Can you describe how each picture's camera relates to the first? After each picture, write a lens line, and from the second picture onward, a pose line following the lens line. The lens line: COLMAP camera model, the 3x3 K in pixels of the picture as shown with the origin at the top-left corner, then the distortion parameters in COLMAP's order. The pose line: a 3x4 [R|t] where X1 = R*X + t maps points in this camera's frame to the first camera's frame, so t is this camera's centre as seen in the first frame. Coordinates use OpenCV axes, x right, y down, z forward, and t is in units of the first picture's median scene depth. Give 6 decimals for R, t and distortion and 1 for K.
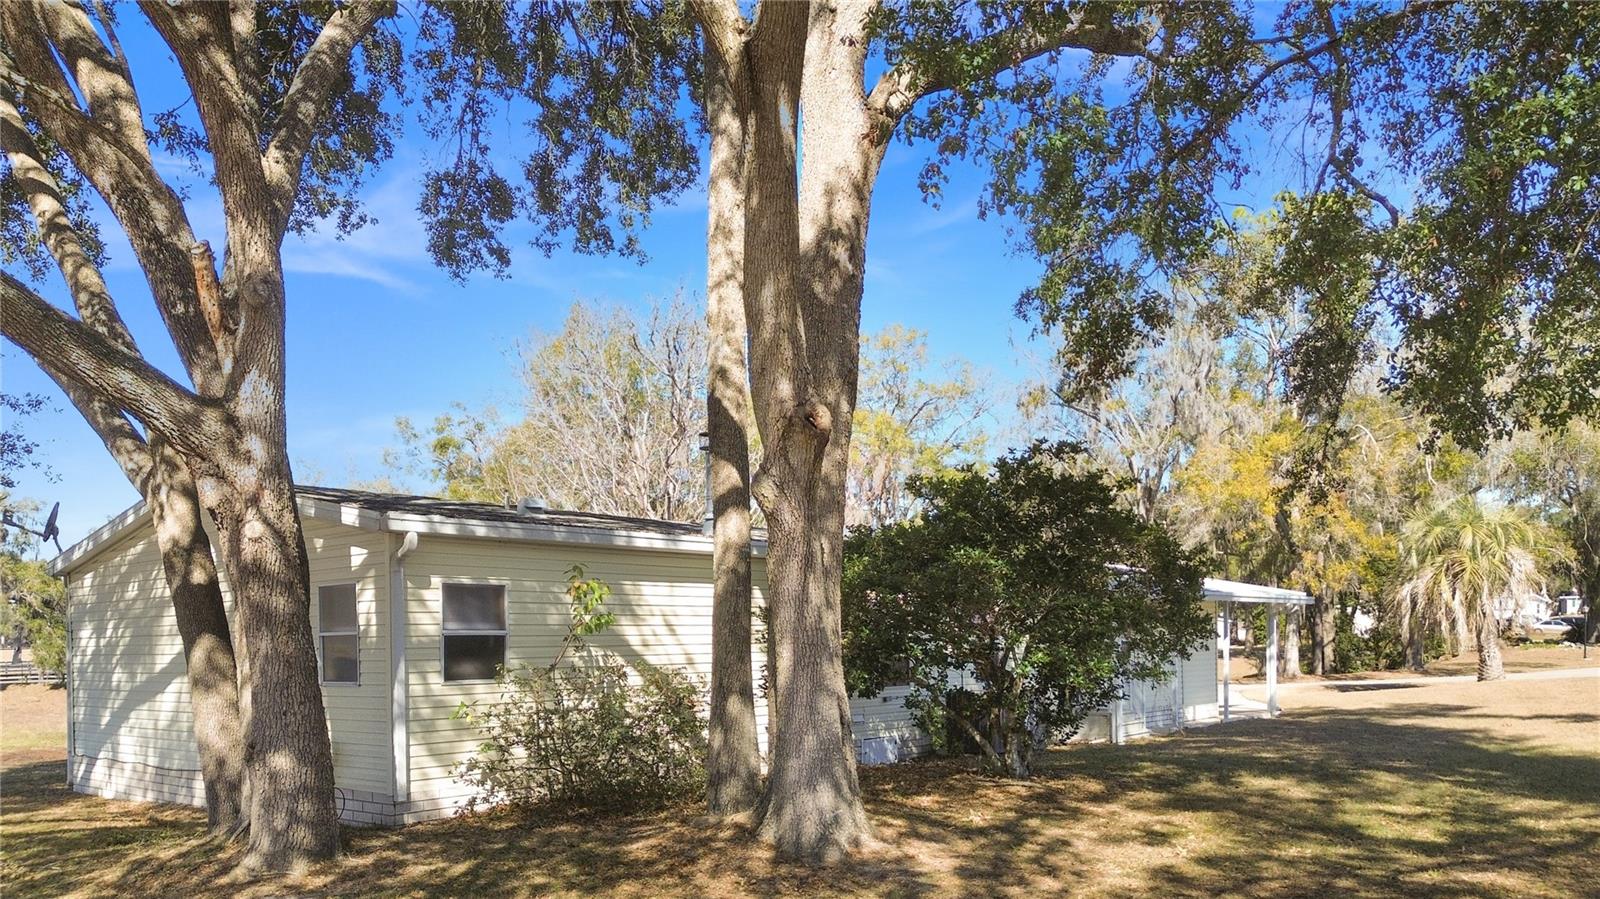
lens RADIAL K [[1161.6, 0, 807.9], [0, 1161.6, 442.4], [0, 0, 1]] dist [0.076546, -0.073550]
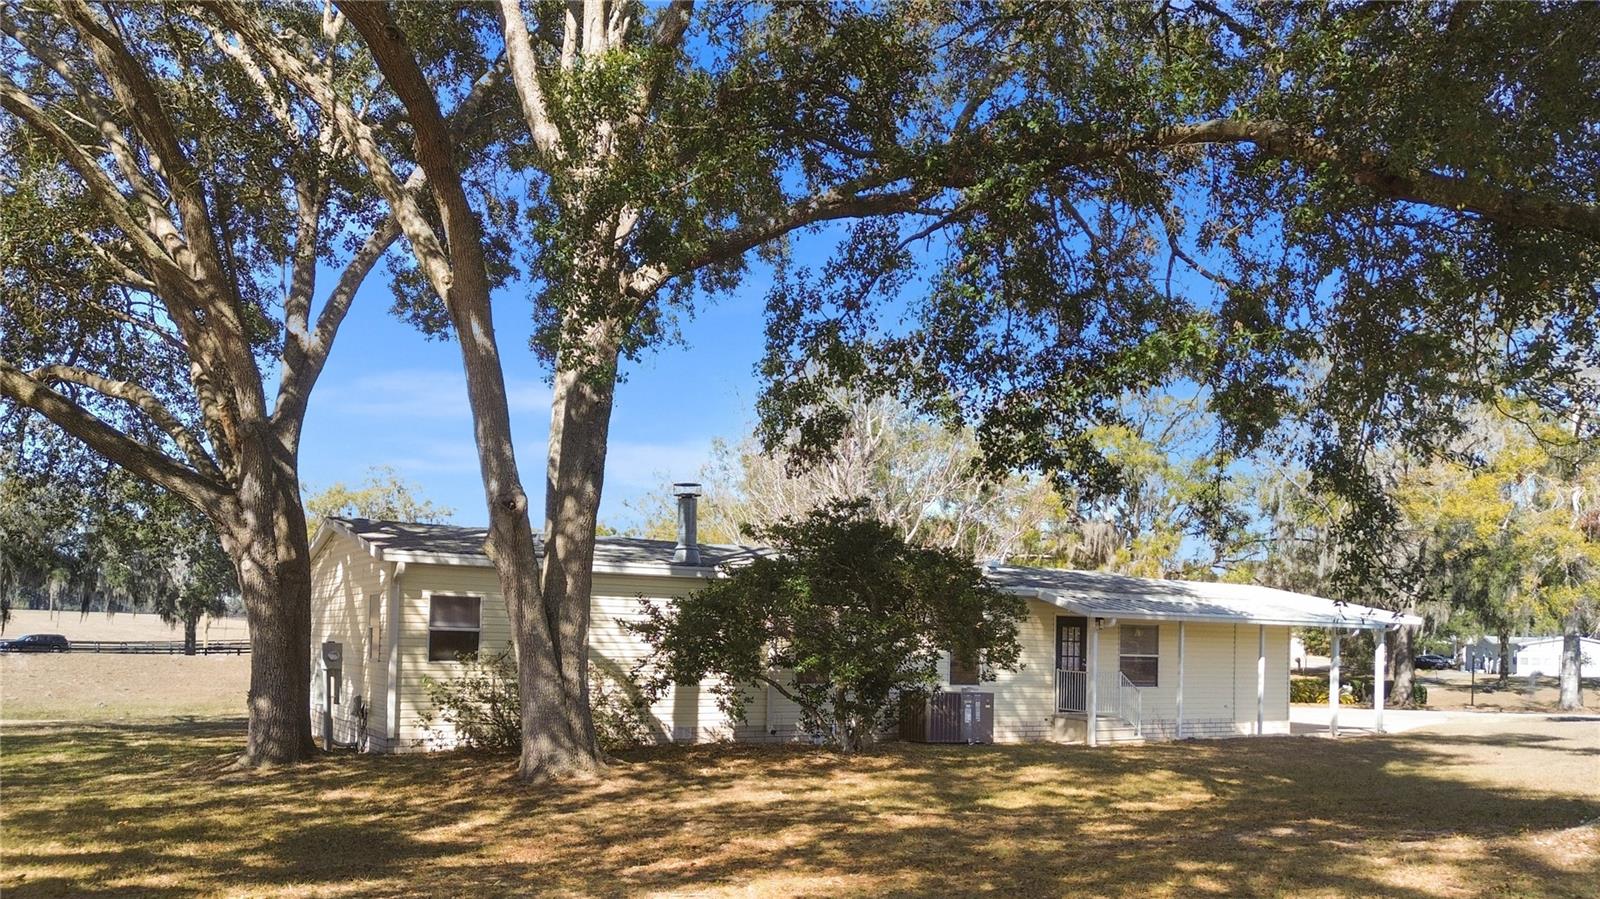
lens RADIAL K [[1097.1, 0, 801.9], [0, 1097.1, 381.6], [0, 0, 1]] dist [0.056377, -0.047867]
pose [[0.960395, -0.028563, -0.277176, 0.616470], [0.010617, 0.997761, -0.066034, -0.062953], [0.278441, 0.060476, 0.958547, -0.284393]]
